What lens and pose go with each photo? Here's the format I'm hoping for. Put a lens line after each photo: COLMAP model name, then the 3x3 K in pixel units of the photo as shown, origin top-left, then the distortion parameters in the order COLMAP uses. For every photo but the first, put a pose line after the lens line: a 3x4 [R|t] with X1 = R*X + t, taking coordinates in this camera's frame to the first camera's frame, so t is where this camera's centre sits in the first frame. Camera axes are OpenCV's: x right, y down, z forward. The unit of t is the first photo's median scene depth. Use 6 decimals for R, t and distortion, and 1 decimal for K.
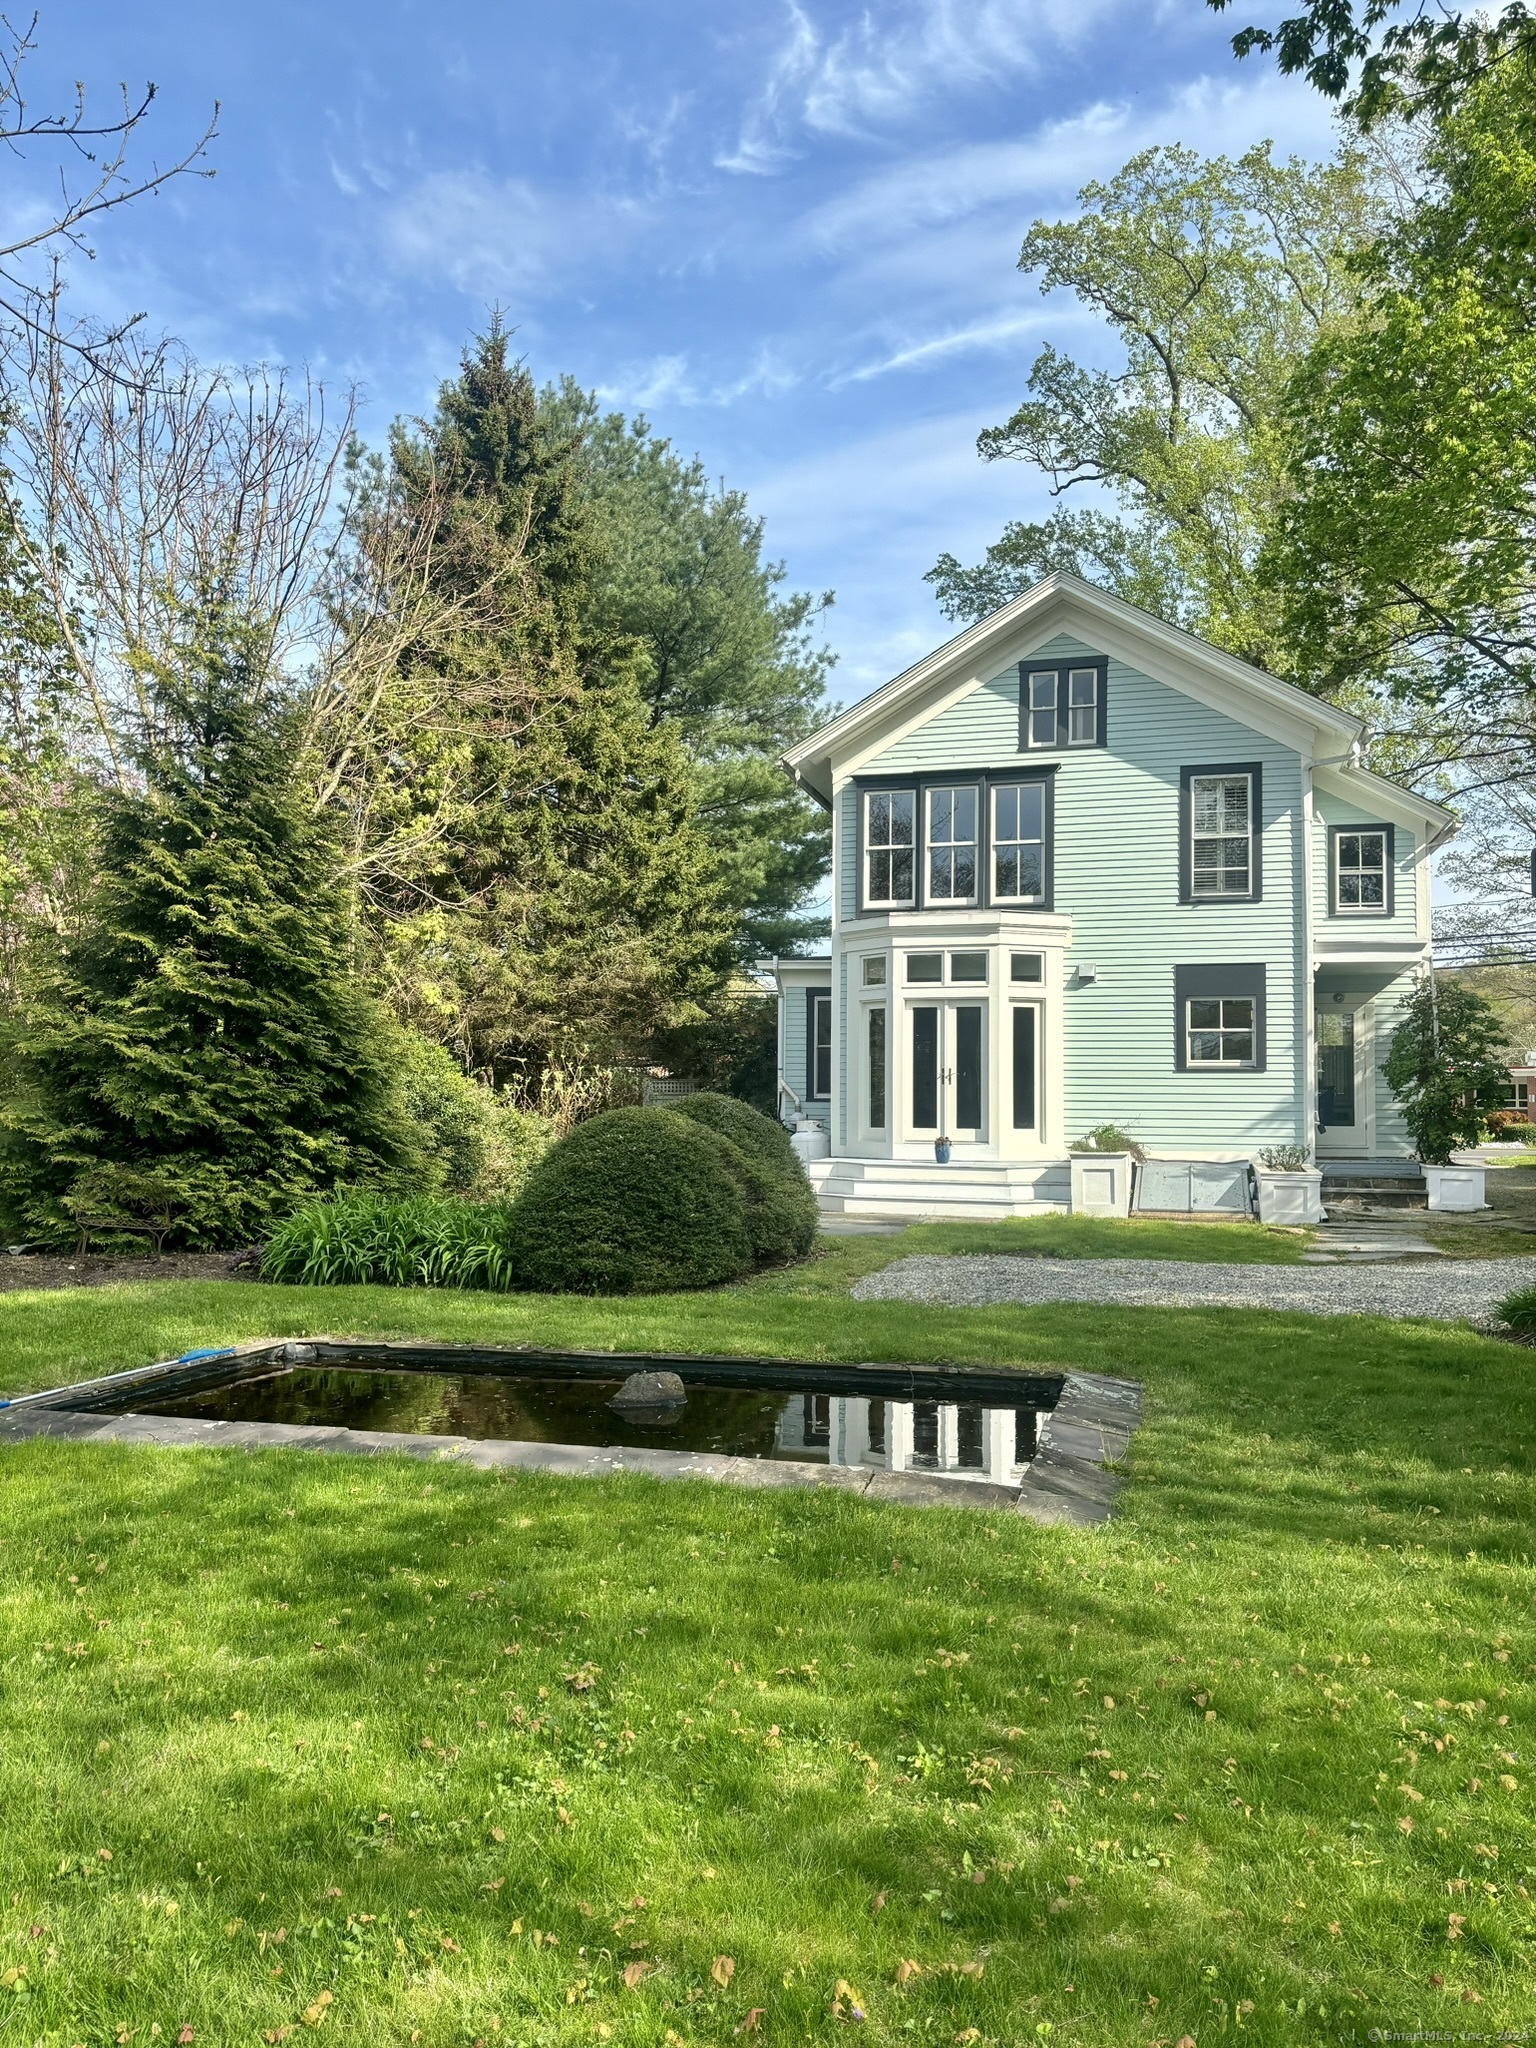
lens RADIAL K [[1541.2, 0, 750.9], [0, 1541.2, 1068.7], [0, 0, 1]] dist [0.032604, -0.070467]
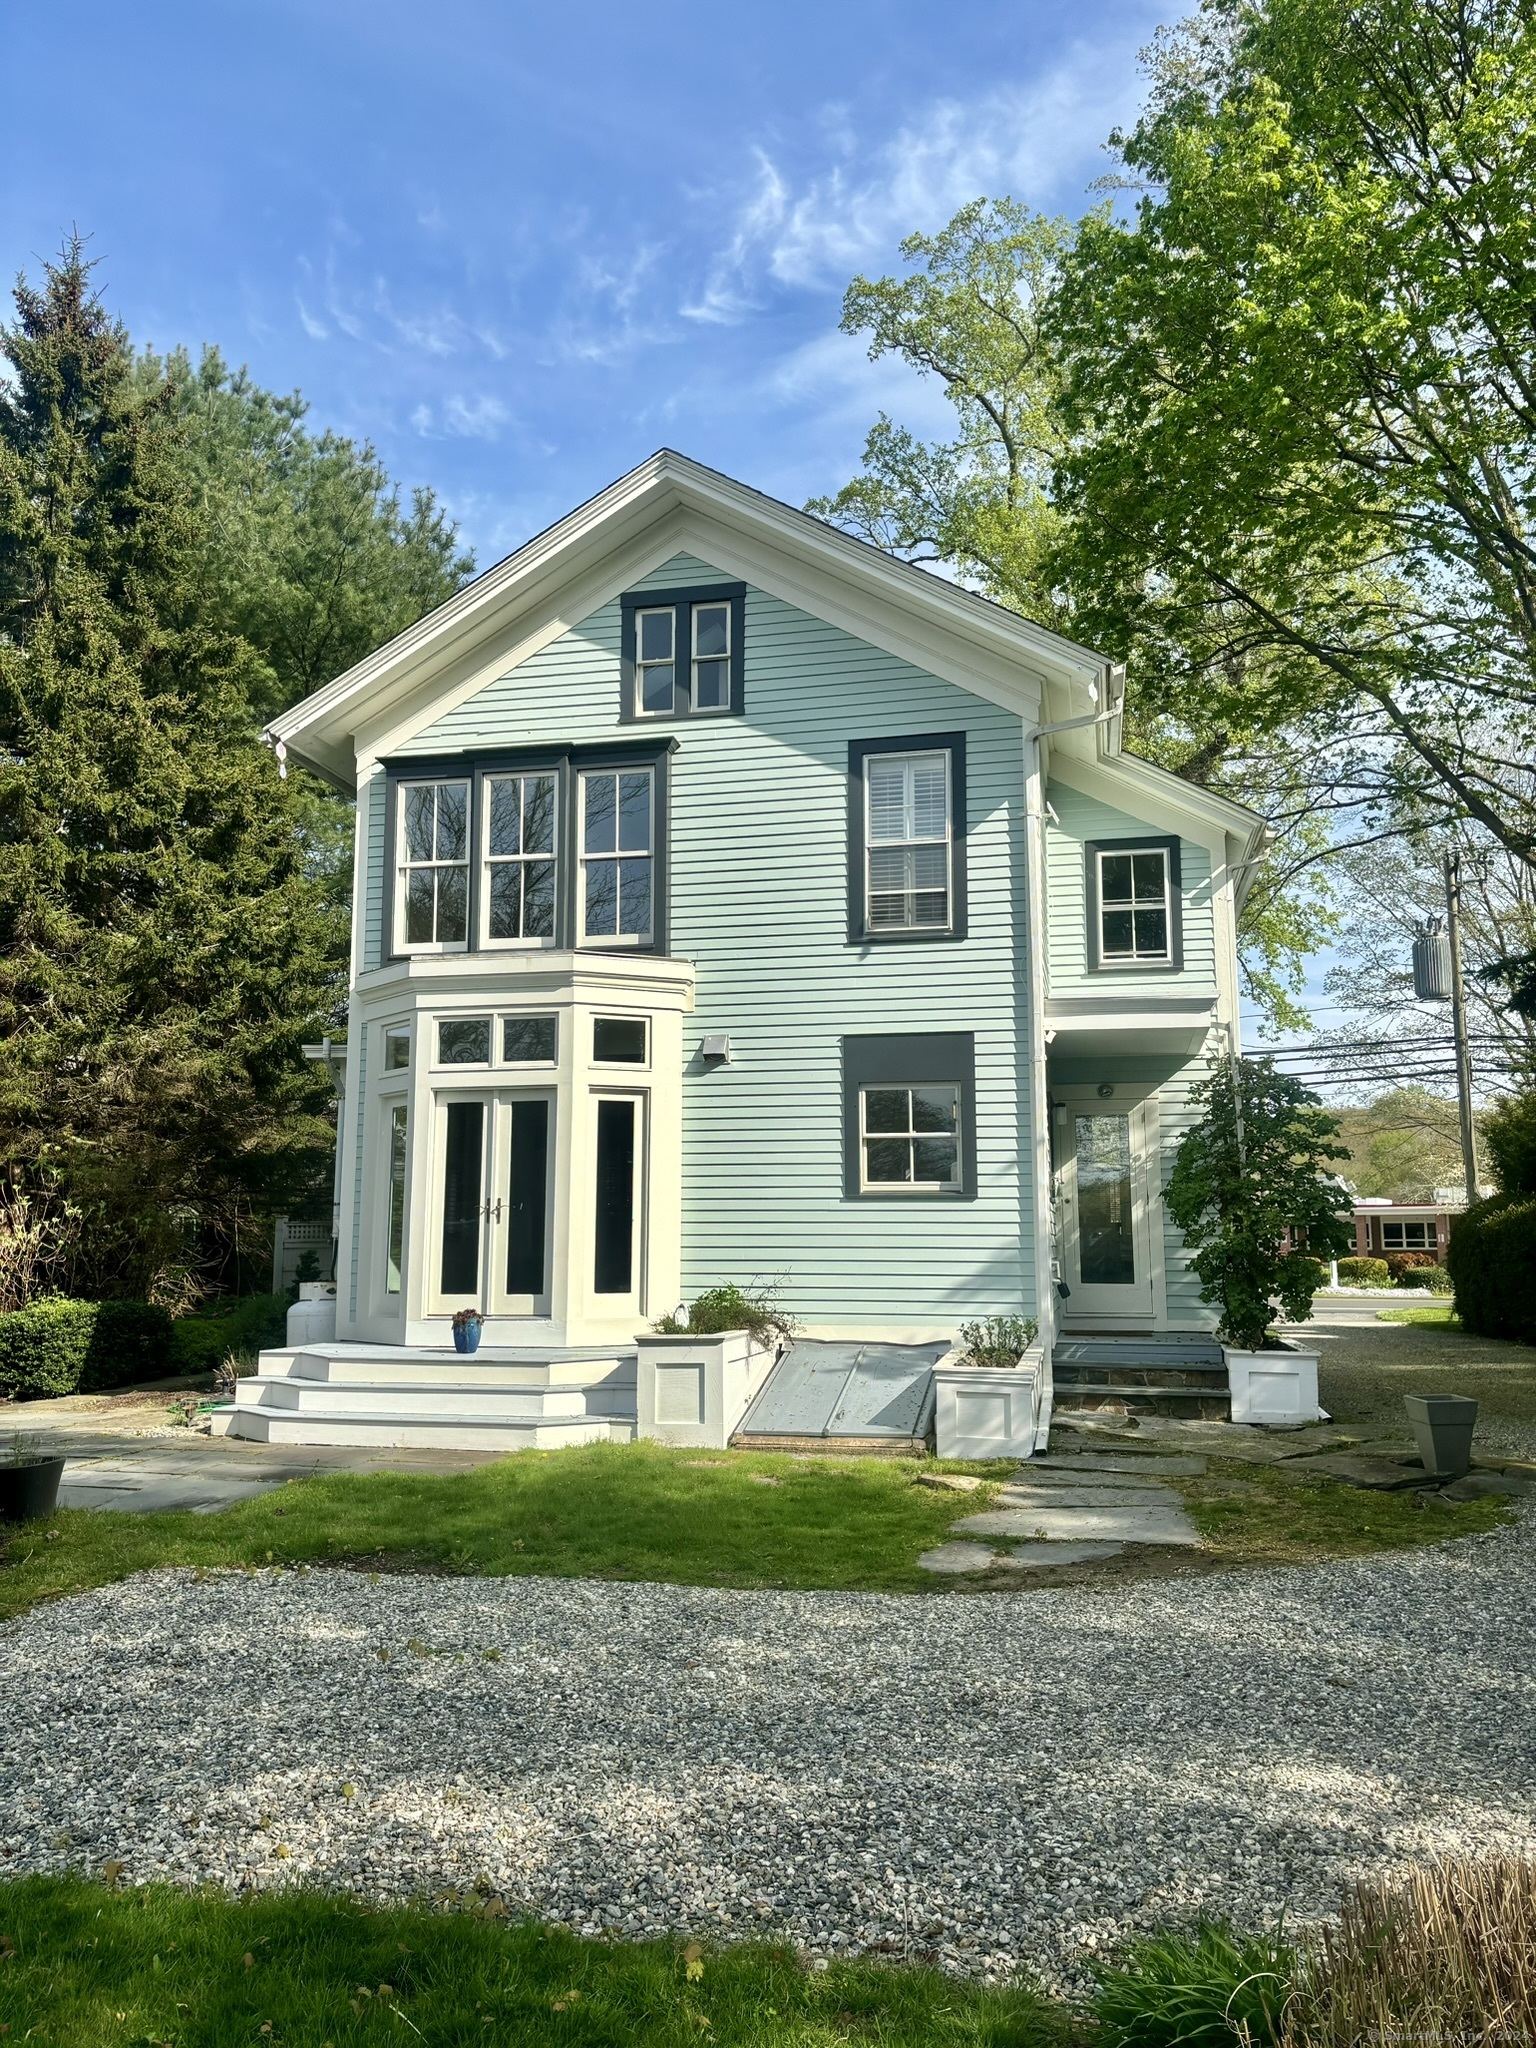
lens RADIAL K [[1541.2, 0, 765.8], [0, 1541.2, 1036.3], [0, 0, 1]] dist [0.032604, -0.070467]
pose [[0.998600, 0.001449, 0.052882, 0.204141], [0.004499, 0.993676, -0.112196, 0.005521], [-0.052710, 0.112277, 0.992278, 0.351916]]
